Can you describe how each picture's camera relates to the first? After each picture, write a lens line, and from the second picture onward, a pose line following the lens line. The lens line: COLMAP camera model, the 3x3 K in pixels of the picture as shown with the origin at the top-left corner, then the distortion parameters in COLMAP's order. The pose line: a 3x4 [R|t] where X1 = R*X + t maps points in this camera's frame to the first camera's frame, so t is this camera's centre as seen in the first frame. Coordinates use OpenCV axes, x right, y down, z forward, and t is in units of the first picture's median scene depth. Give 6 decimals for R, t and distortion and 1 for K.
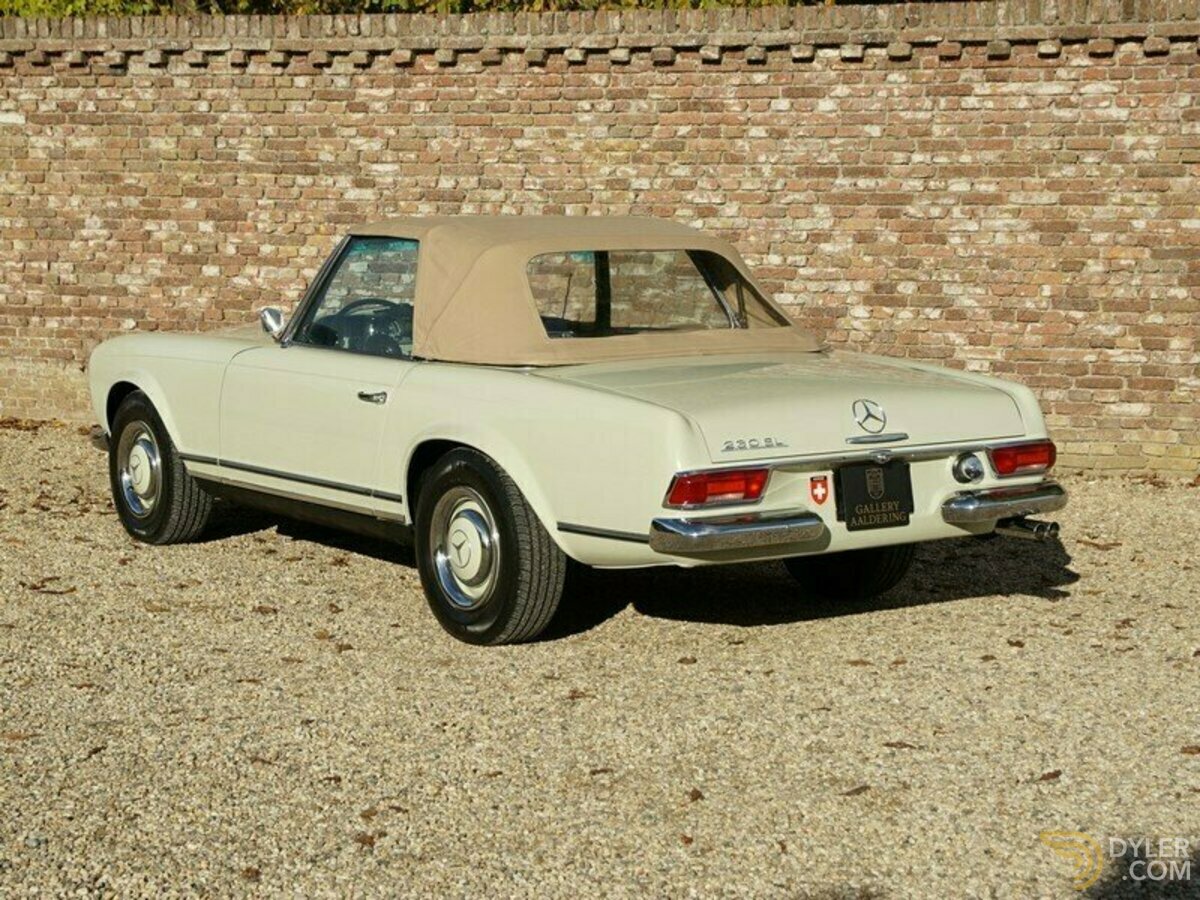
lens RADIAL K [[2250.4, 0, 596.2], [0, 2250.4, 474.5], [0, 0, 1]] dist [0.068585, 0.354521]
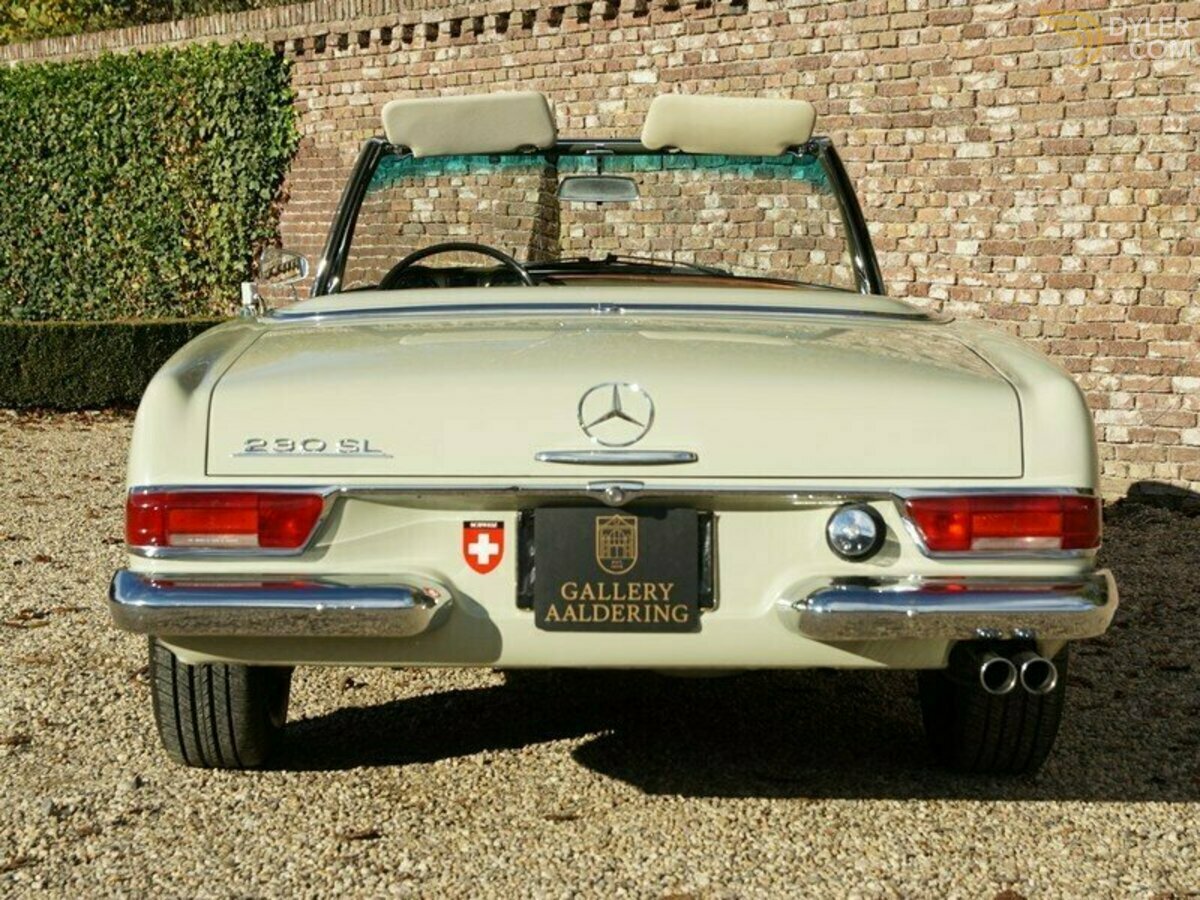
lens RADIAL K [[2328.8, 0, 598.1], [0, 2328.8, 473.0], [0, 0, 1]] dist [0.081803, 0.419188]
pose [[0.819310, 0.056654, -0.570545, 0.247452], [-0.074686, 0.997173, -0.008233, -0.004402], [0.568466, 0.049357, 0.821225, 0.325123]]
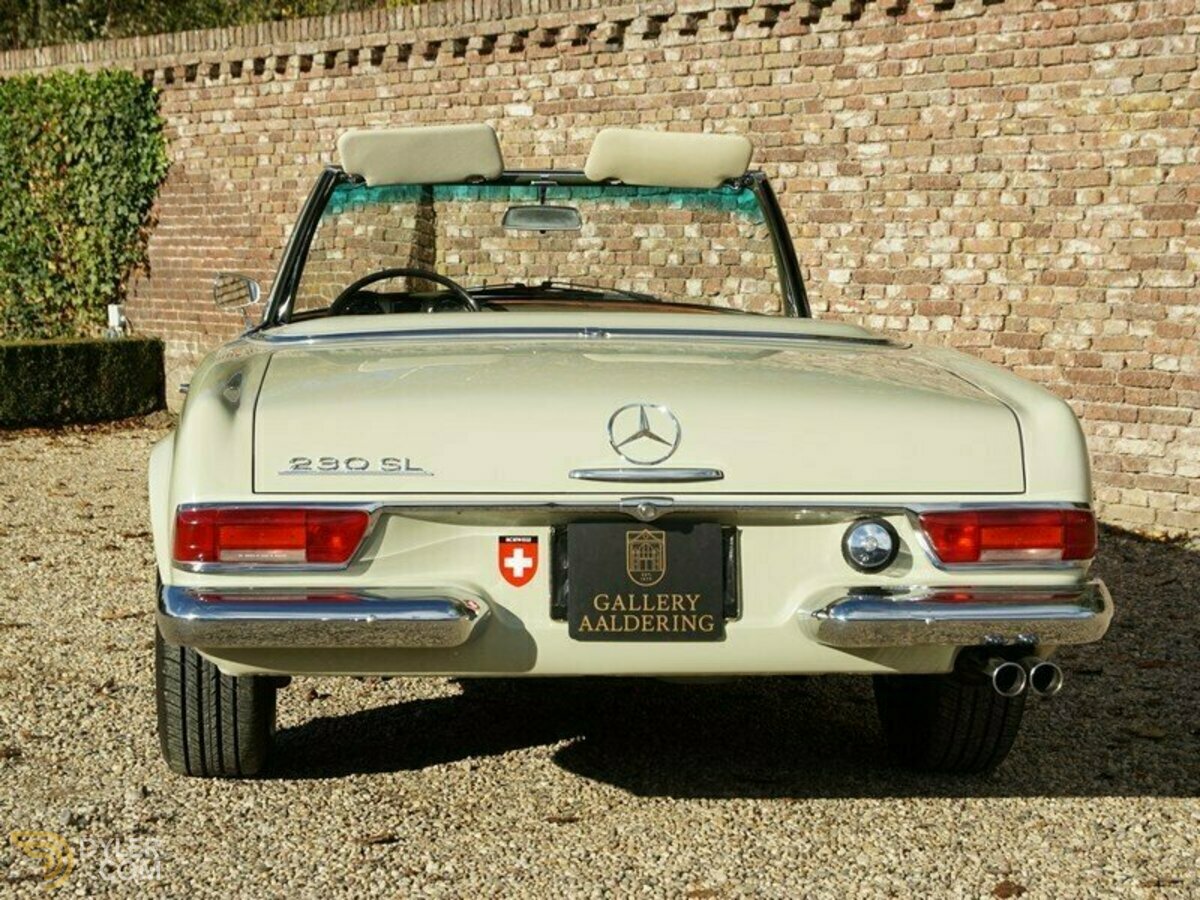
lens RADIAL K [[2250.4, 0, 596.2], [0, 2250.4, 474.5], [0, 0, 1]] dist [0.068585, 0.354521]
pose [[0.865703, 0.051067, -0.497947, 0.223182], [-0.071264, 0.997223, -0.021626, -0.001963], [0.495460, 0.054207, 0.866938, 0.304481]]
